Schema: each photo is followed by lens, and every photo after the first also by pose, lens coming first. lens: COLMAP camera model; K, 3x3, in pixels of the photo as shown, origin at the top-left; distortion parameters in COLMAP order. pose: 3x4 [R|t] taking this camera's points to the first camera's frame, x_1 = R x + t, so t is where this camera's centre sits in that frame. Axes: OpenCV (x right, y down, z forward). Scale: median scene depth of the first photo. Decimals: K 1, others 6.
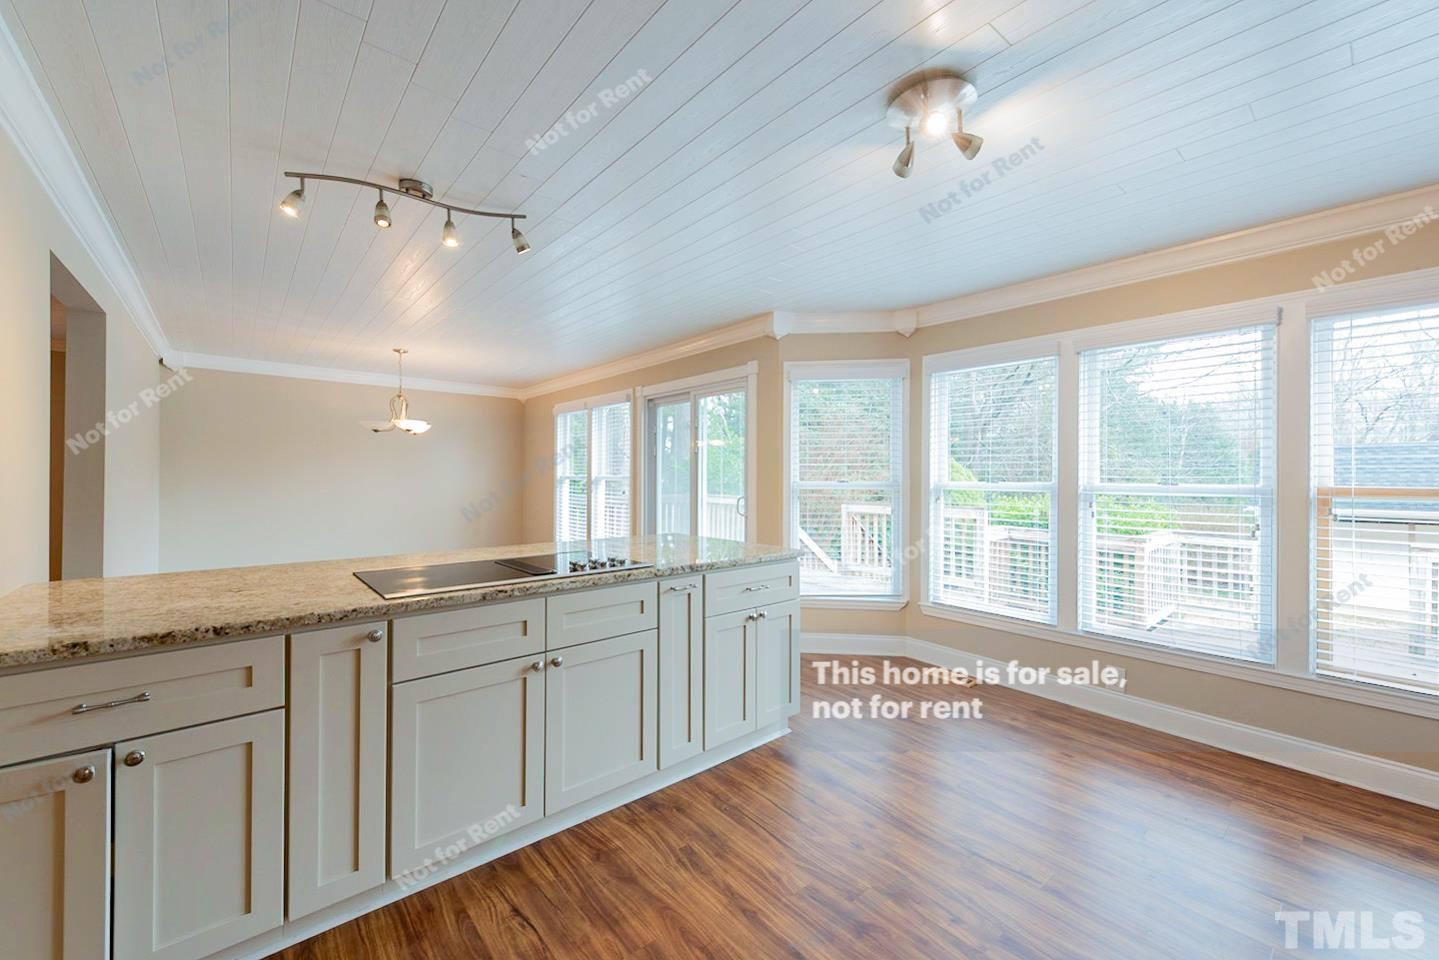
lens RADIAL K [[569.6, 0, 716.9], [0, 569.6, 471.8], [0, 0, 1]] dist [0.001948, -0.000143]
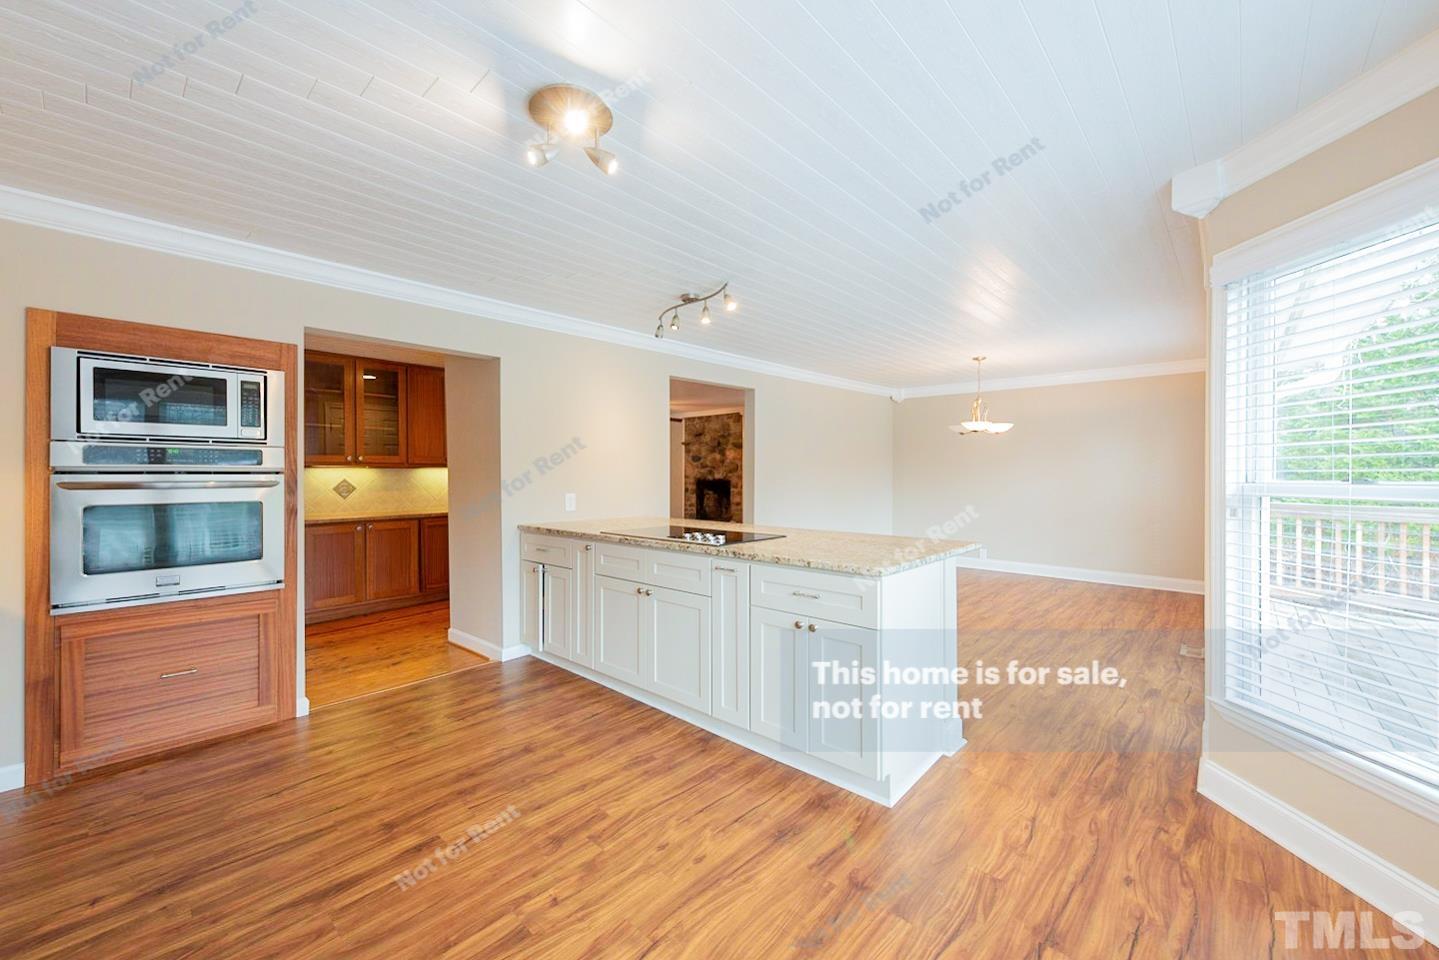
lens RADIAL K [[569.6, 0, 715.9], [0, 569.6, 475.4], [0, 0, 1]] dist [0.001948, -0.000143]
pose [[0.114710, 0.003359, -0.993393, 1.216933], [0.006721, 0.999969, 0.004157, 0.009963], [0.993376, -0.007154, 0.114684, 0.969636]]
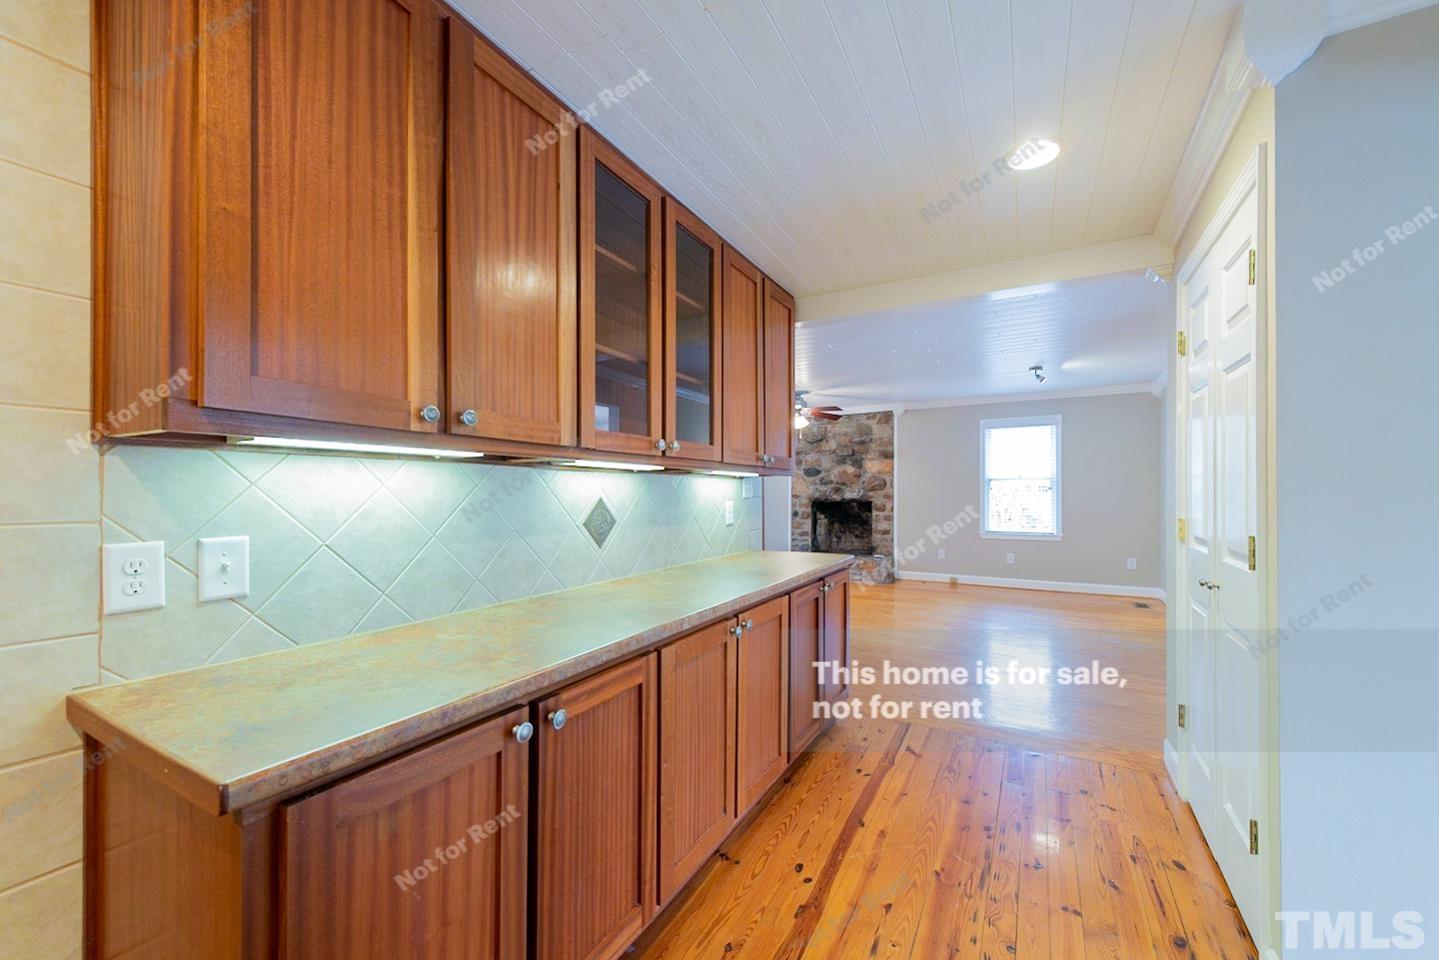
lens RADIAL K [[569.6, 0, 707.3], [0, 569.6, 487.9], [0, 0, 1]] dist [0.001948, -0.000143]
pose [[0.340740, -0.010964, -0.940094, 0.585331], [0.005976, 0.999937, -0.009495, 0.013017], [0.940139, -0.002383, 0.340784, 0.398856]]
